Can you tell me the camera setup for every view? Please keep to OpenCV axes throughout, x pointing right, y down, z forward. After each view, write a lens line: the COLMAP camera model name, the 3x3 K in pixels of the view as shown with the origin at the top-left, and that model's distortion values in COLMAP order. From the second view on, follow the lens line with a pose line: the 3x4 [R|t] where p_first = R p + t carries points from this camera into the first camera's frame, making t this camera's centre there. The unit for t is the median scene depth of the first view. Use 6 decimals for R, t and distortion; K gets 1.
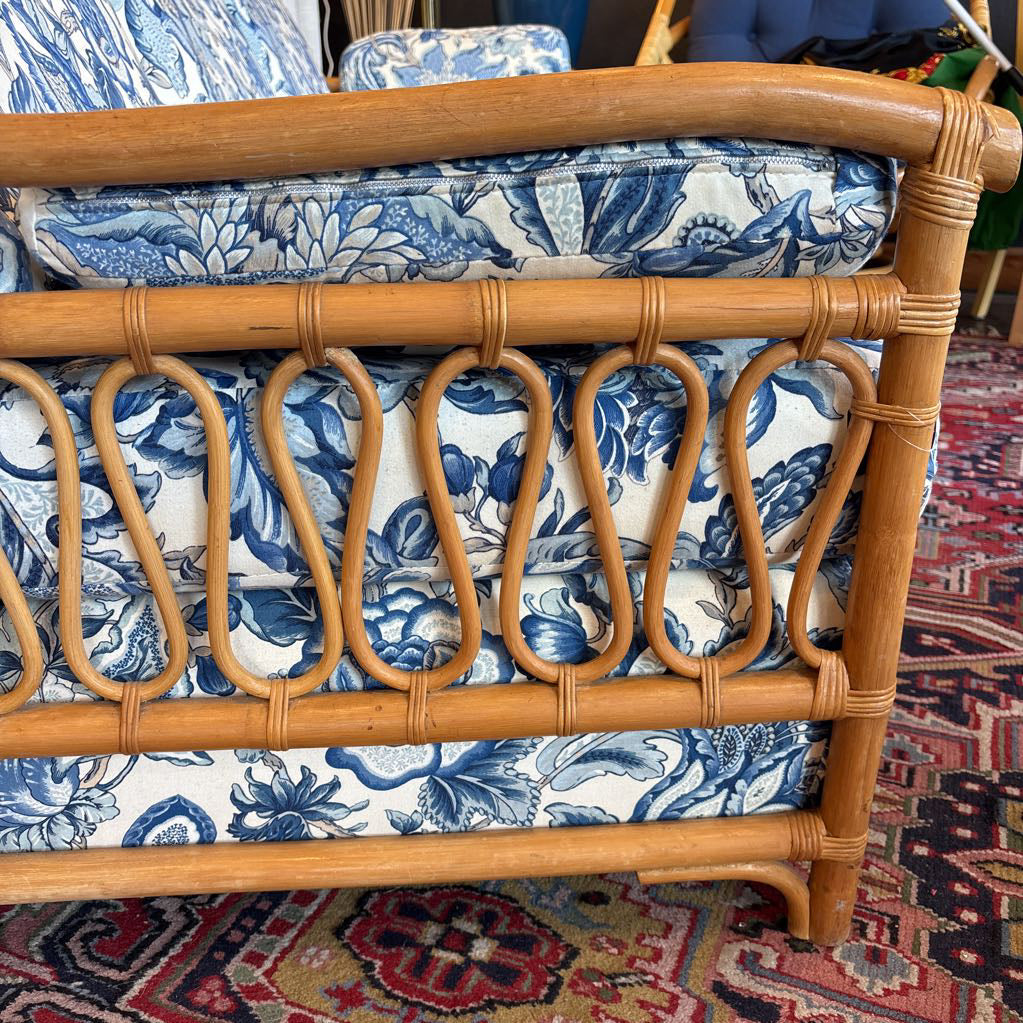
lens RADIAL K [[1027.8, 0, 507.1], [0, 1027.8, 514.8], [0, 0, 1]] dist [0.104239, -0.288502]
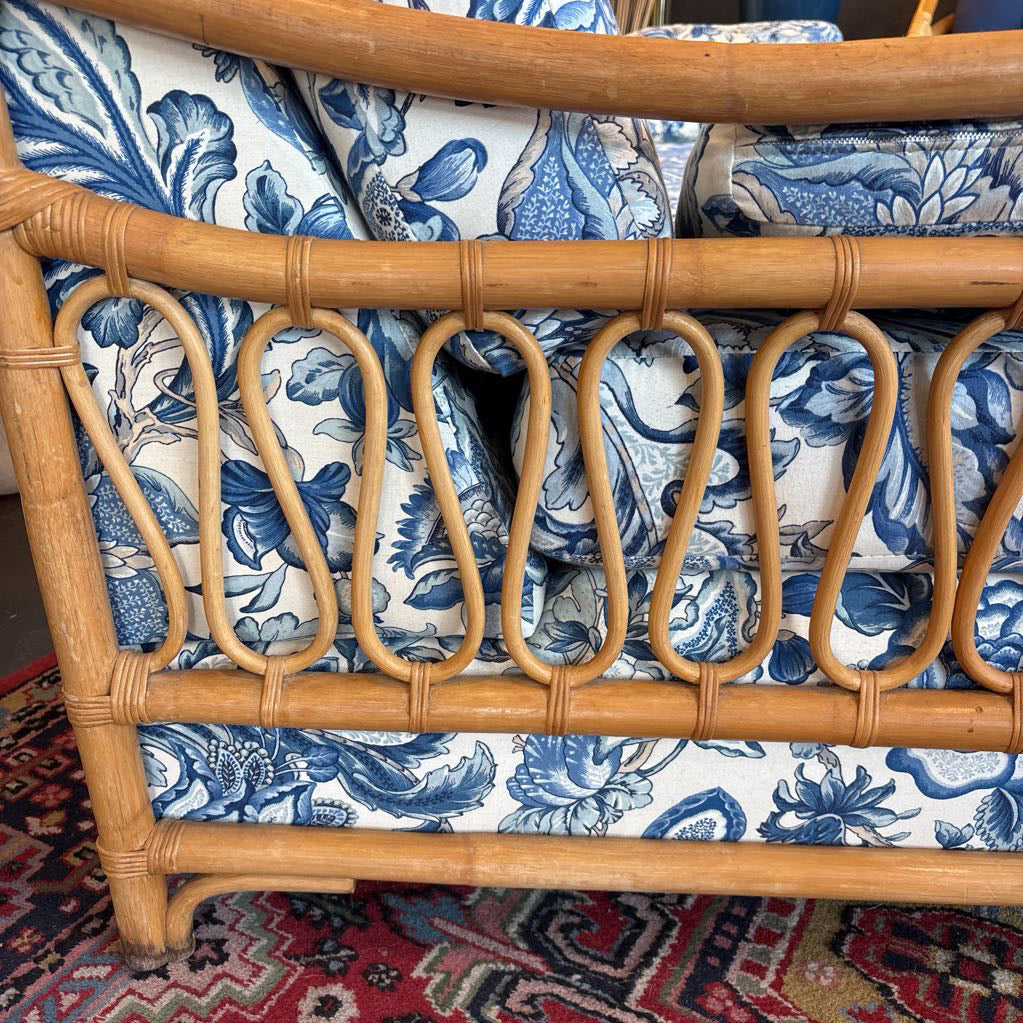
lens RADIAL K [[1039.2, 0, 511.5], [0, 1039.2, 511.5], [0, 0, 1]] dist [0.005057, 0.017120]
pose [[0.994196, 0.050234, -0.095135, -0.458722], [-0.051712, 0.998576, -0.013133, 0.045767], [0.094340, 0.017976, 0.995378, 0.039962]]
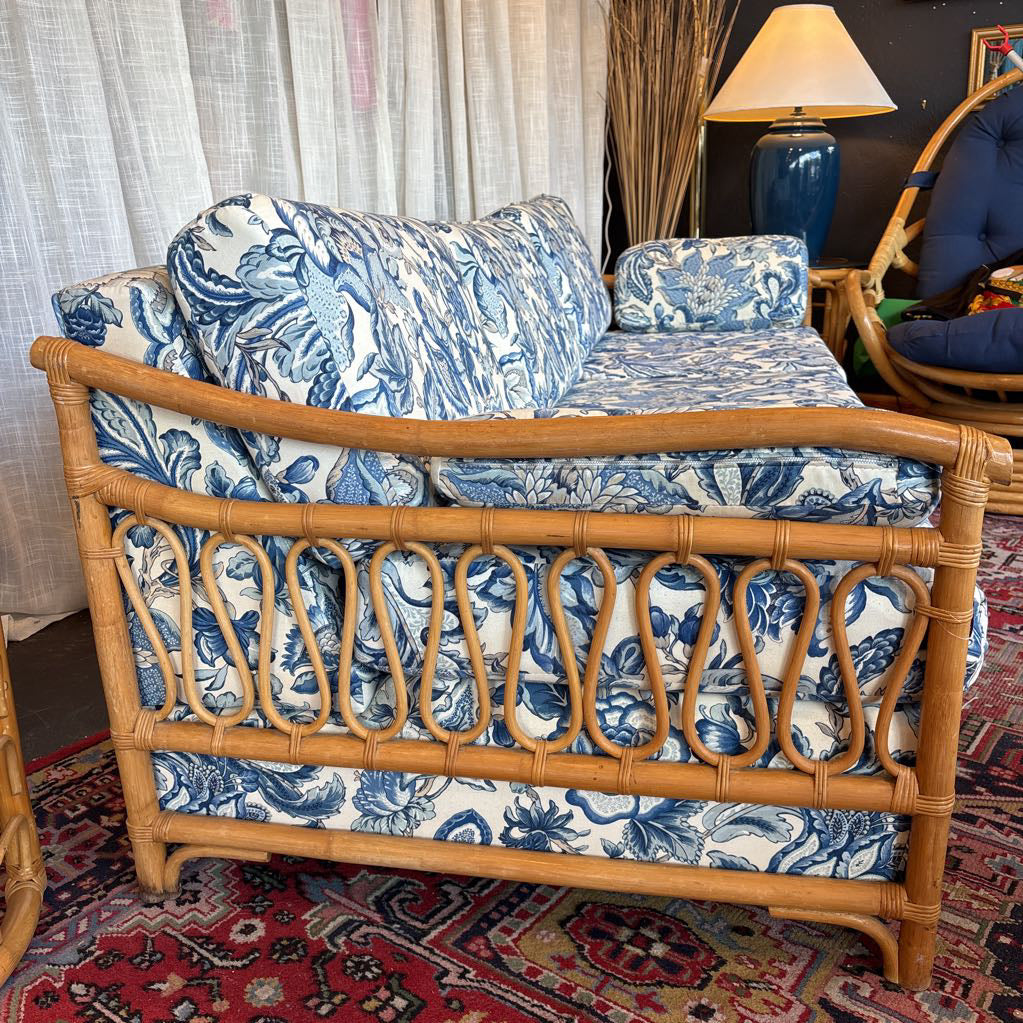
lens RADIAL K [[1027.8, 0, 507.1], [0, 1027.8, 514.8], [0, 0, 1]] dist [0.104239, -0.288502]
pose [[0.969115, 0.066616, -0.237439, 0.087882], [-0.092372, 0.990786, -0.099044, -0.026187], [0.228654, 0.117918, 0.966340, -0.620140]]
